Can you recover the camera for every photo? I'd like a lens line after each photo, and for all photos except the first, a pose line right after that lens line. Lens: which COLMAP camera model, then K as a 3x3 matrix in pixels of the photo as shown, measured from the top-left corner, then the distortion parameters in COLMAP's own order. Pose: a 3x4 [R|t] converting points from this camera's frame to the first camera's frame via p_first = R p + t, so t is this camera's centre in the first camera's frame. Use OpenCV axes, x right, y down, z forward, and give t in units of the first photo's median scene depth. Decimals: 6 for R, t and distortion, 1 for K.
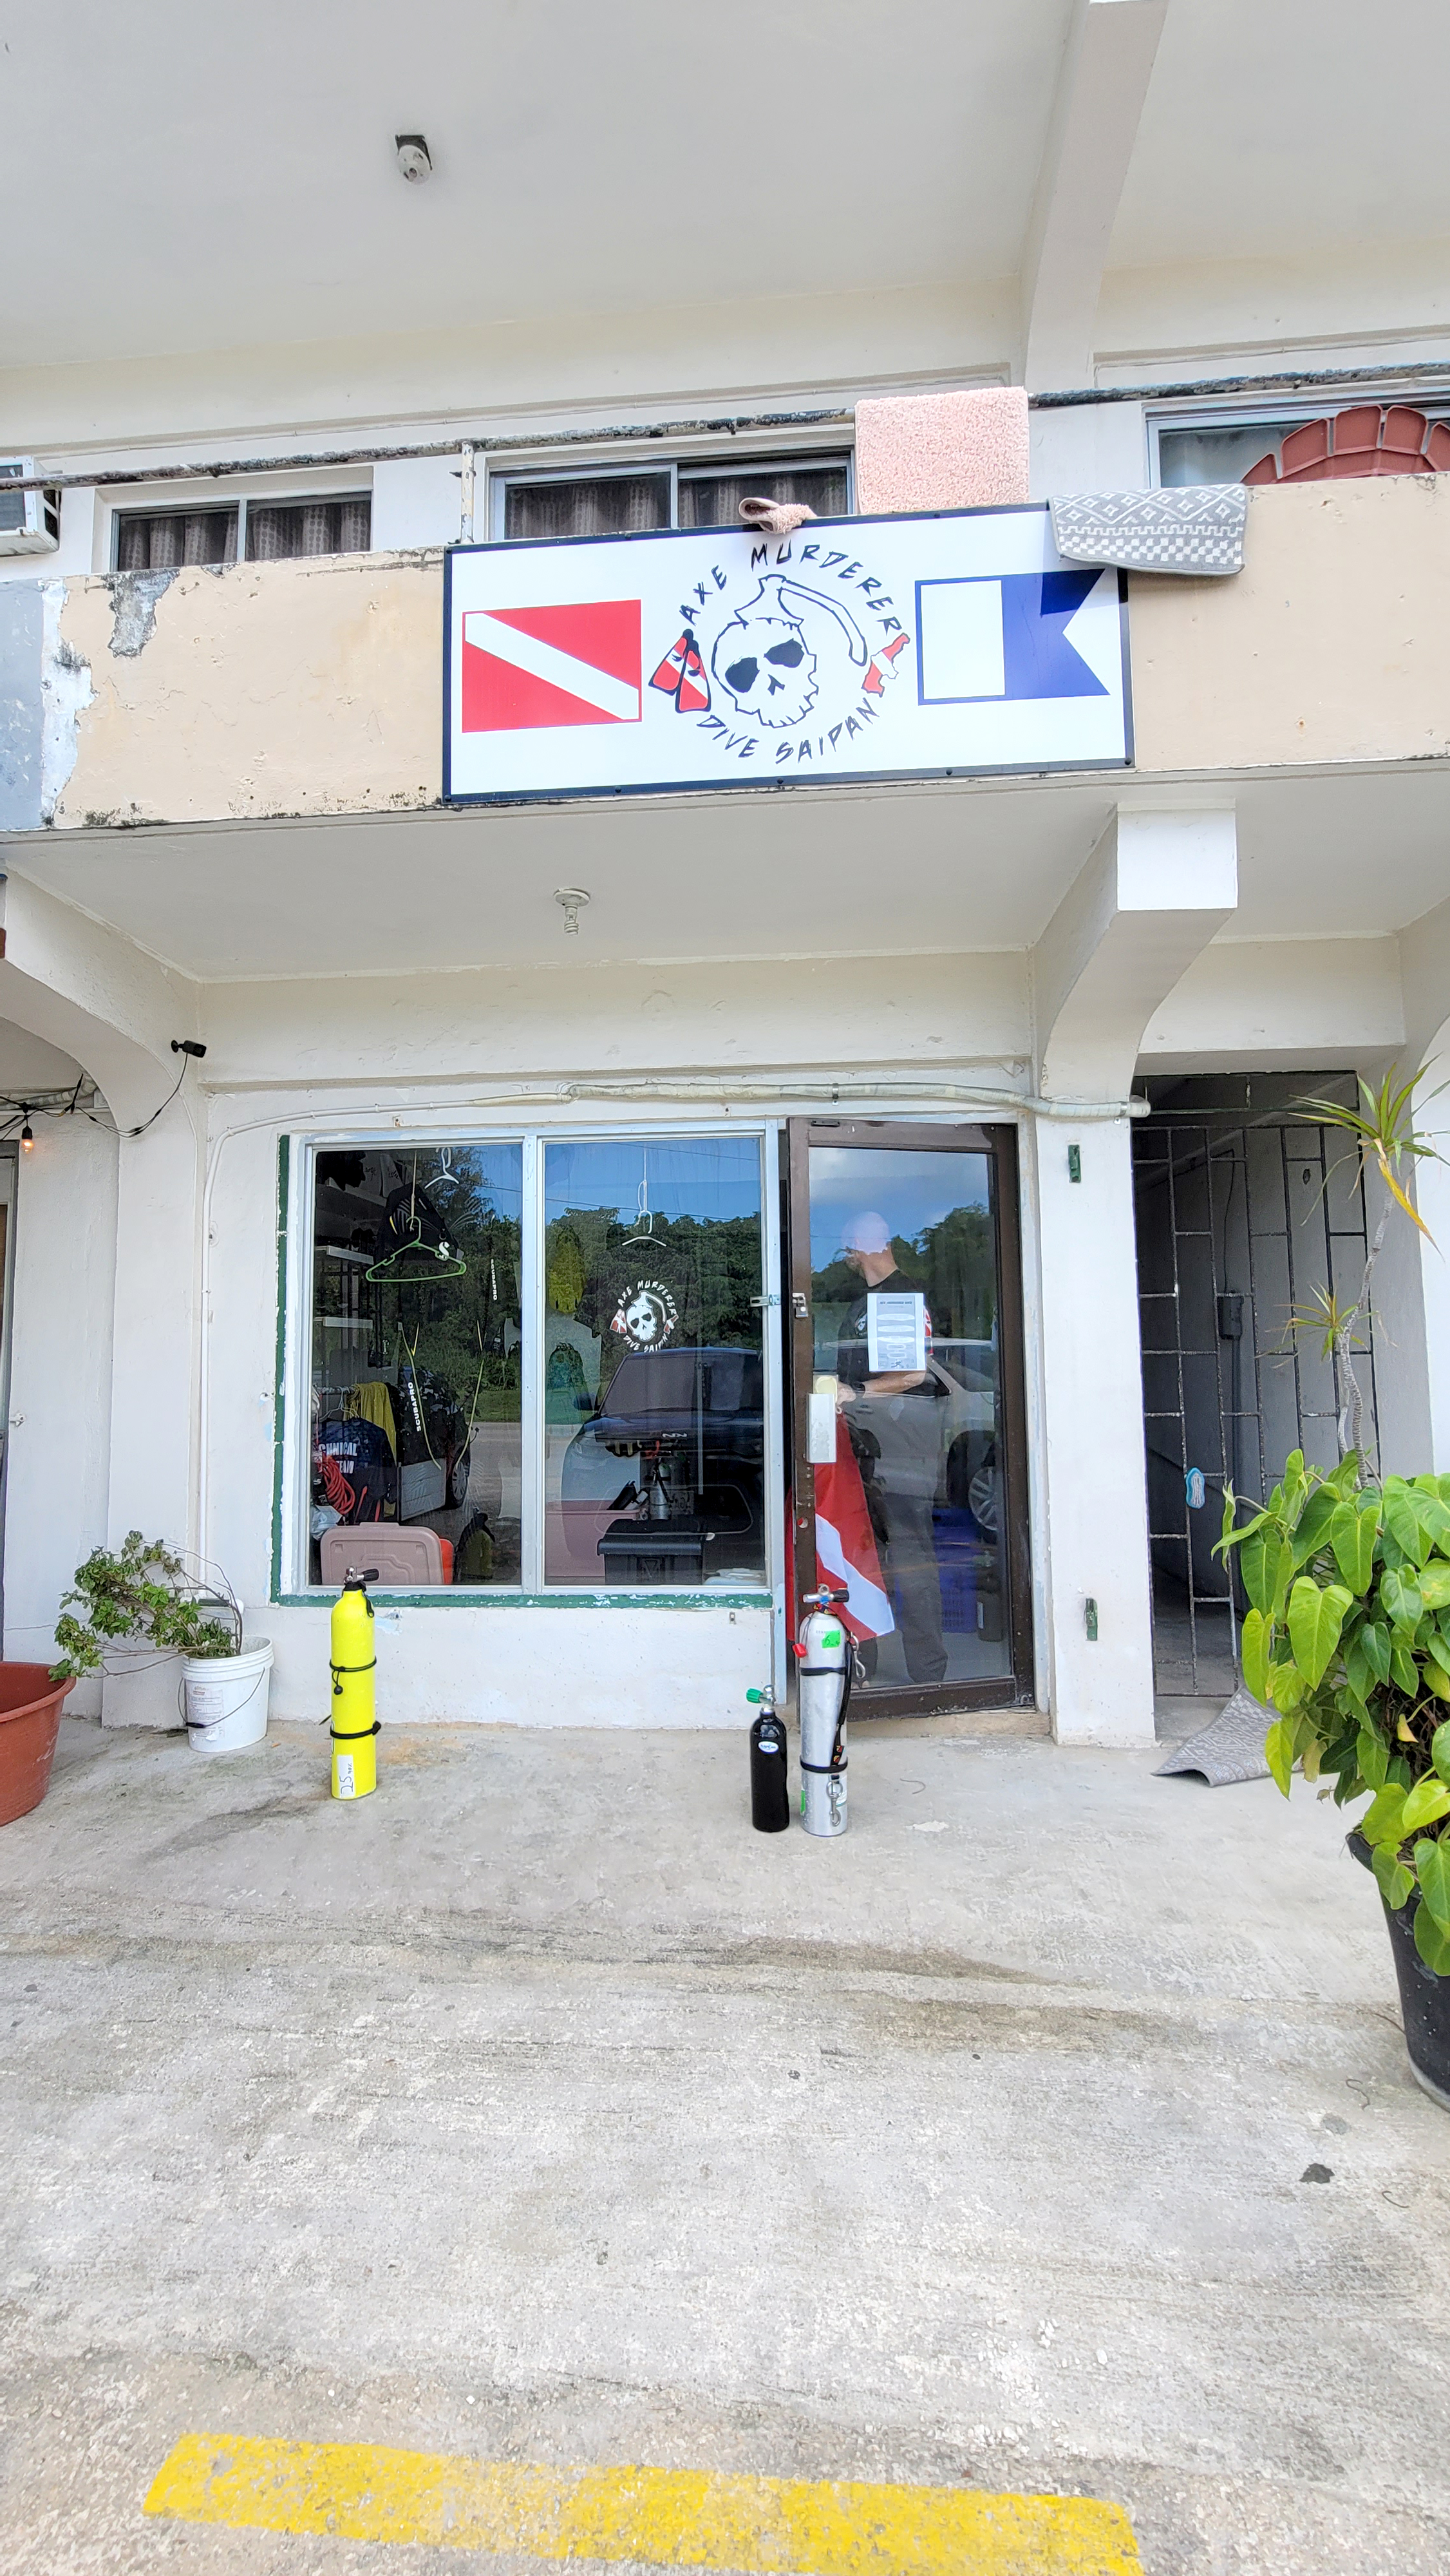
lens RADIAL K [[1058.4, 0, 731.3], [0, 1058.4, 1283.8], [0, 0, 1]] dist [-0.003478, 0.003277]
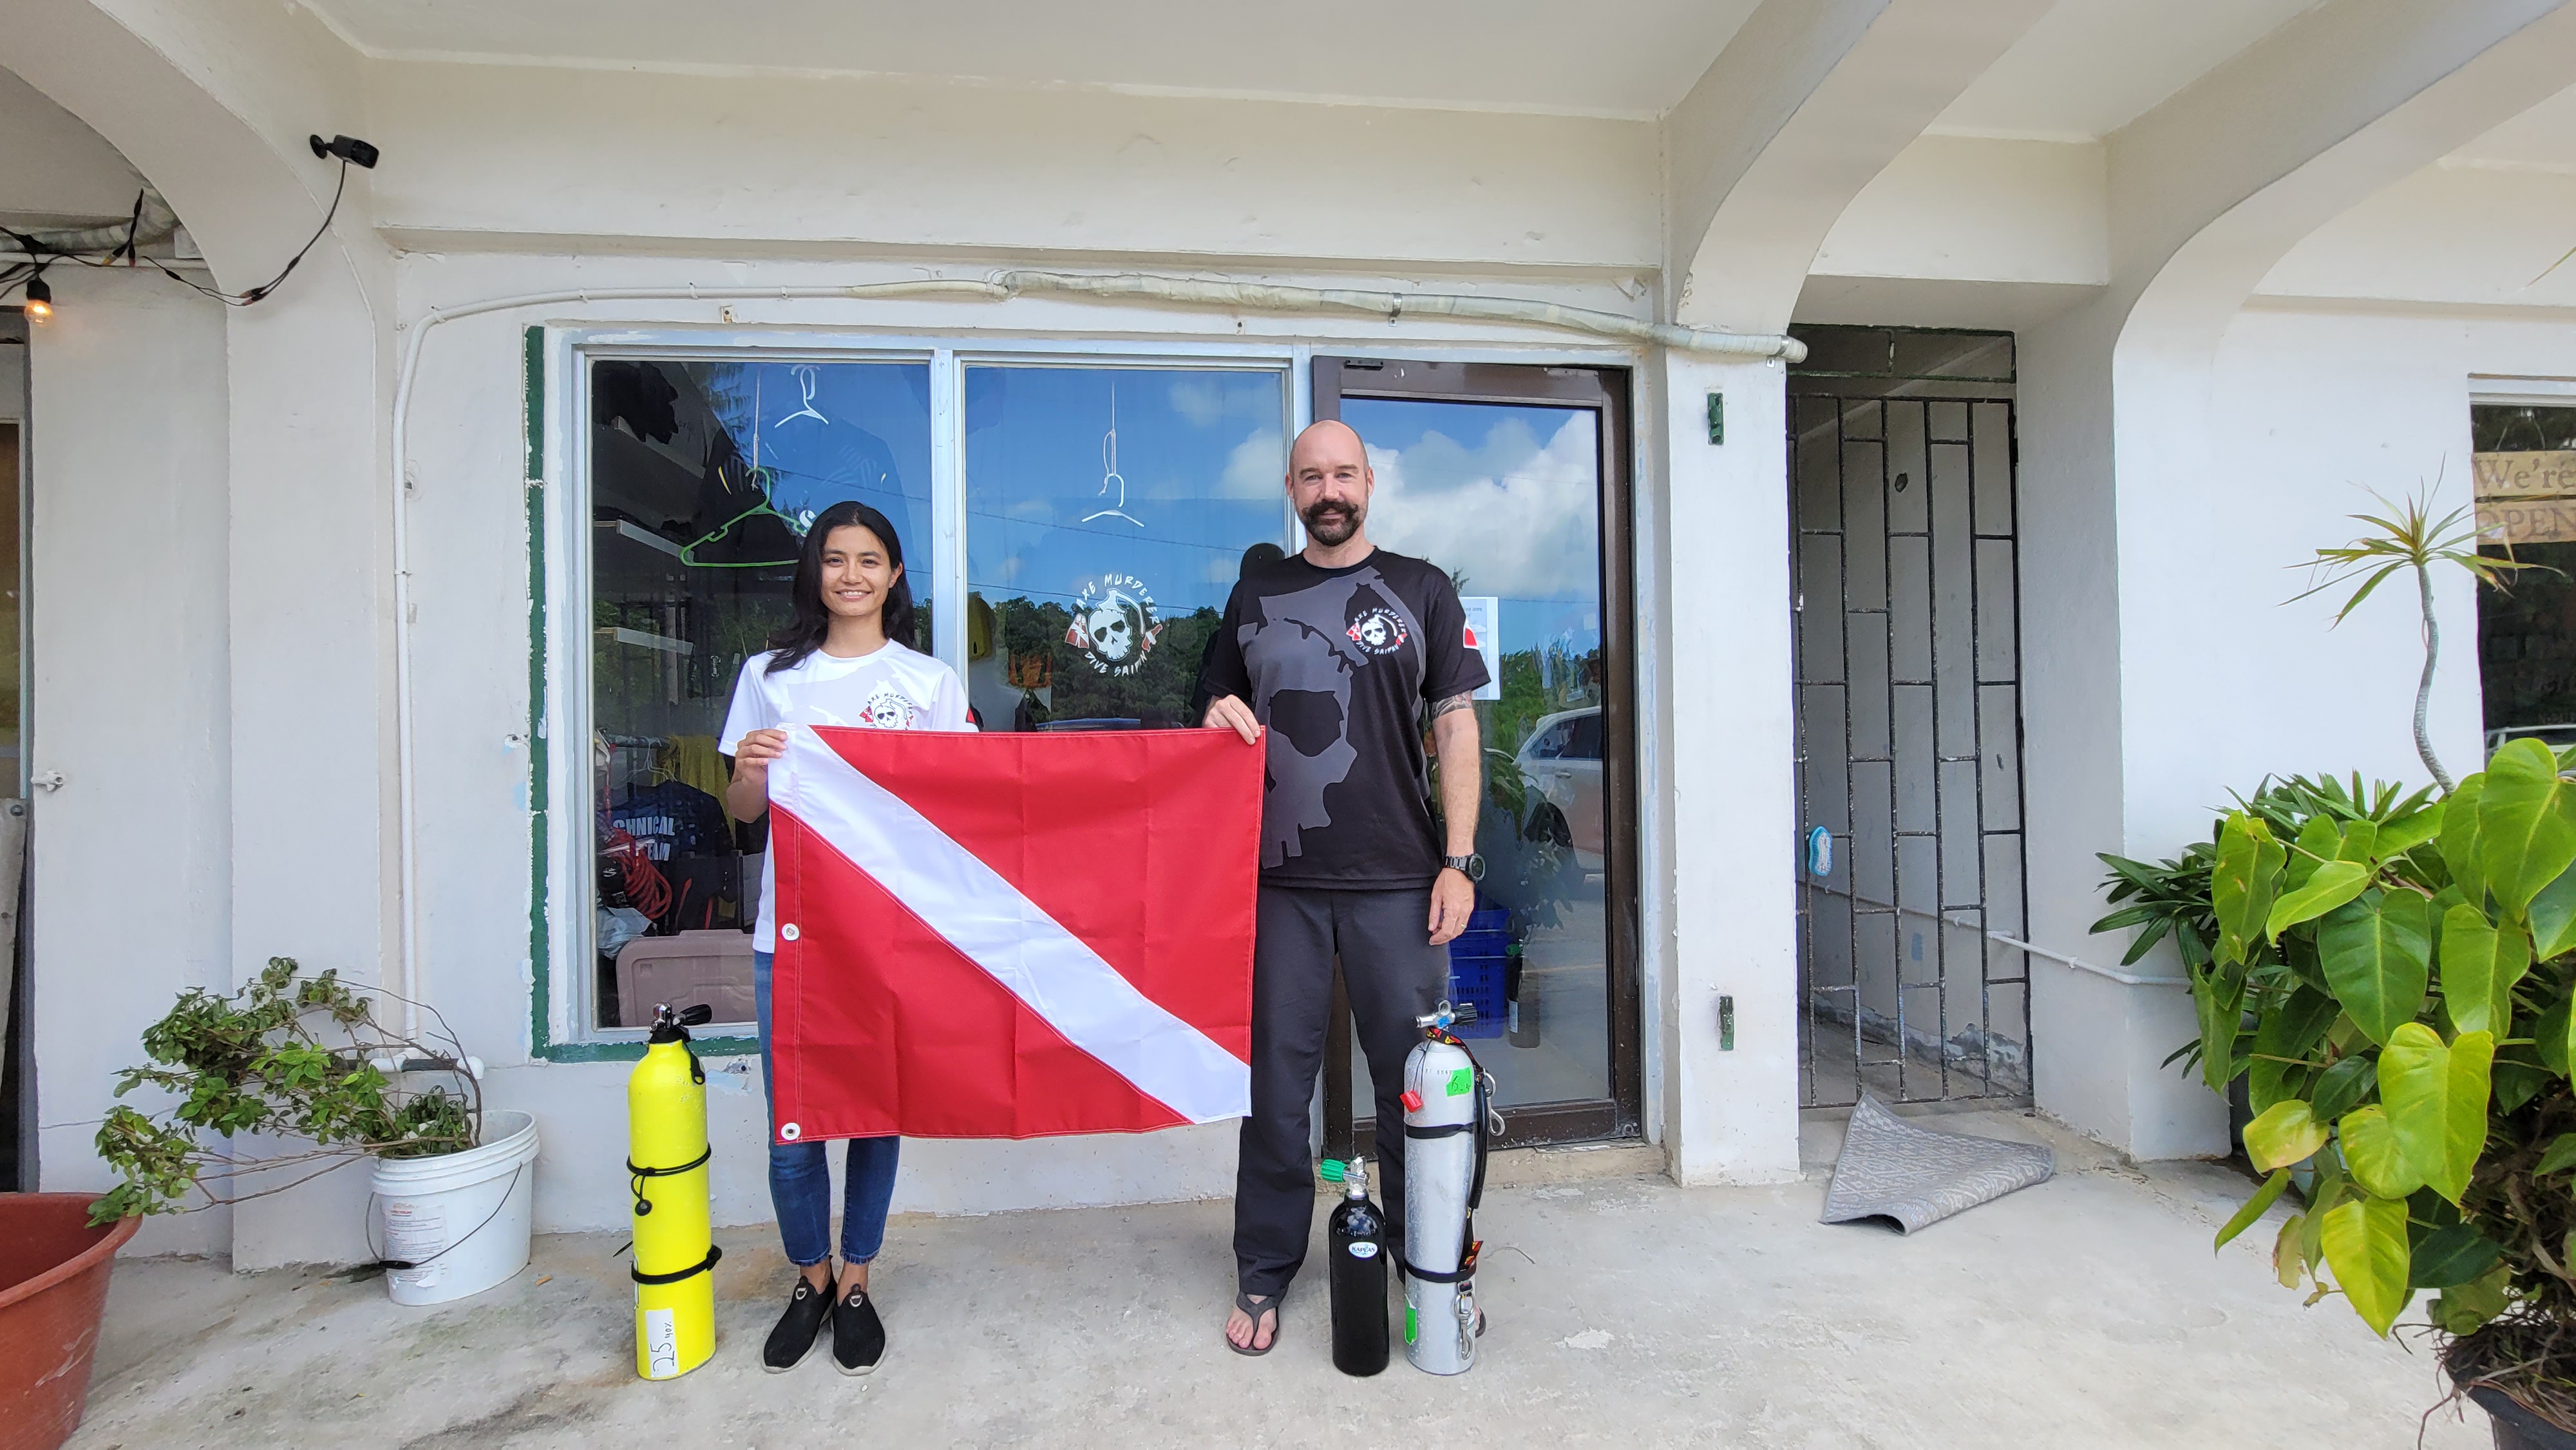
lens RADIAL K [[1058.4, 0, 1287.0], [0, 1058.4, 735.2], [0, 0, 1]] dist [-0.003478, 0.003277]
pose [[0.983664, -0.001973, 0.180004, -0.101513], [-0.008096, 0.998443, 0.055186, 0.067622], [-0.179832, -0.055742, 0.982117, 0.305376]]
